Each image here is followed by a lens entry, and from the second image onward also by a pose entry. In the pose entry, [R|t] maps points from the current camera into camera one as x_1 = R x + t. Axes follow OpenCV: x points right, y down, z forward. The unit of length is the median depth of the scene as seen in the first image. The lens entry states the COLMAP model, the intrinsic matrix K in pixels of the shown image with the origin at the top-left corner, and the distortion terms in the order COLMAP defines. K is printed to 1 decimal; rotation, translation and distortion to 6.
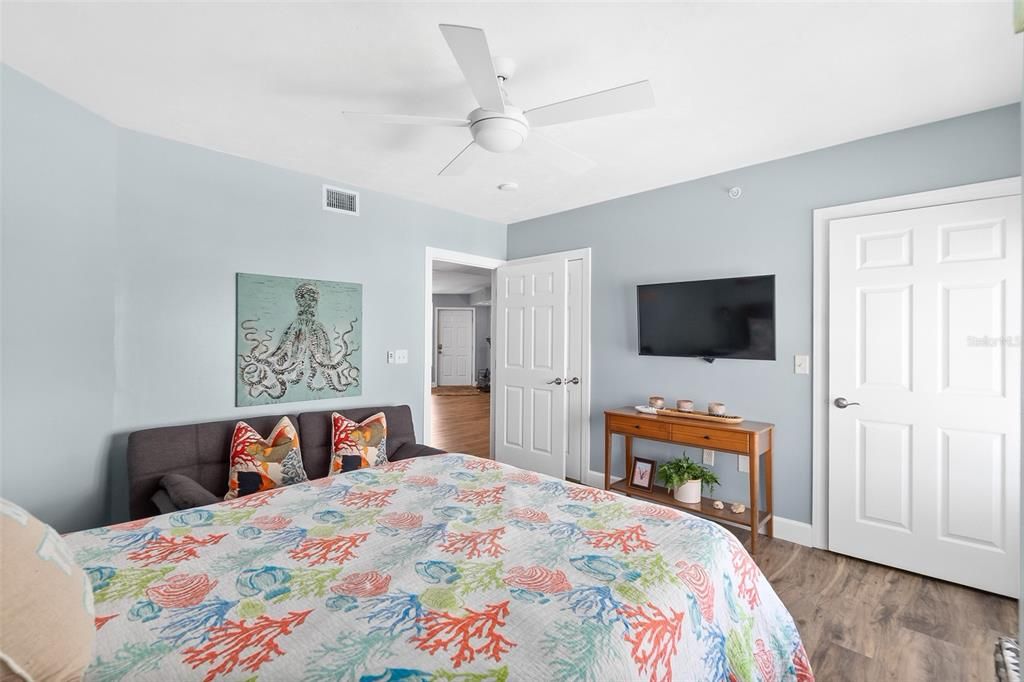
lens RADIAL K [[454.3, 0, 504.9], [0, 454.3, 337.8], [0, 0, 1]] dist [-0.003041, 0.001197]
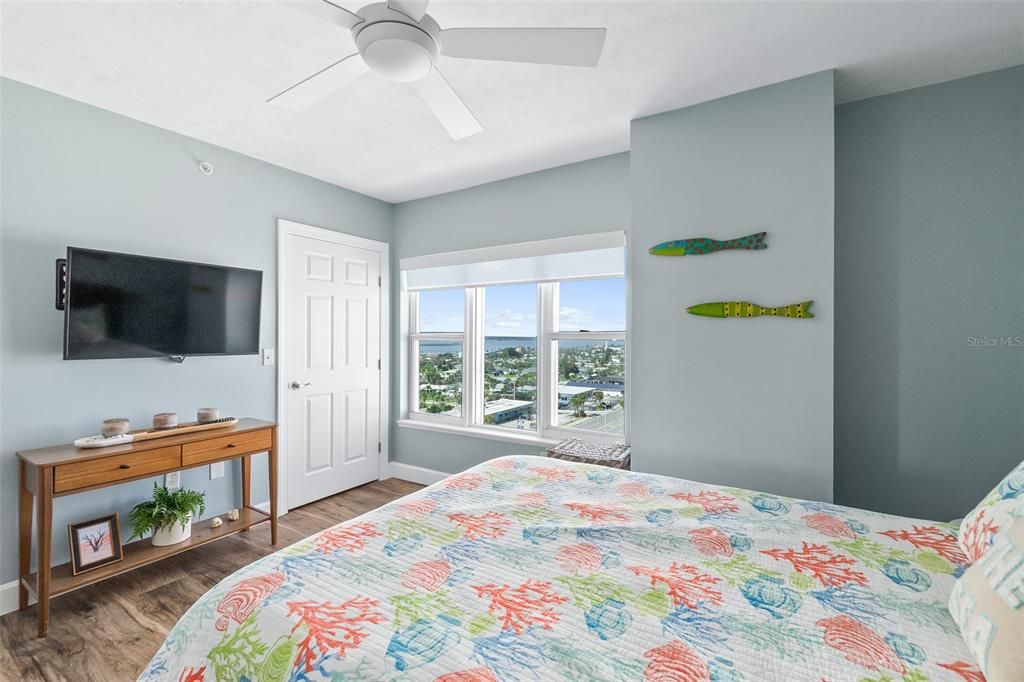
lens RADIAL K [[436.7, 0, 504.2], [0, 436.7, 338.9], [0, 0, 1]] dist [0.011309, 0.000926]
pose [[-0.196228, -0.018482, 0.980384, -0.863740], [-0.009267, 0.999813, 0.016993, -0.013275], [-0.980514, -0.005750, -0.196363, 1.133932]]
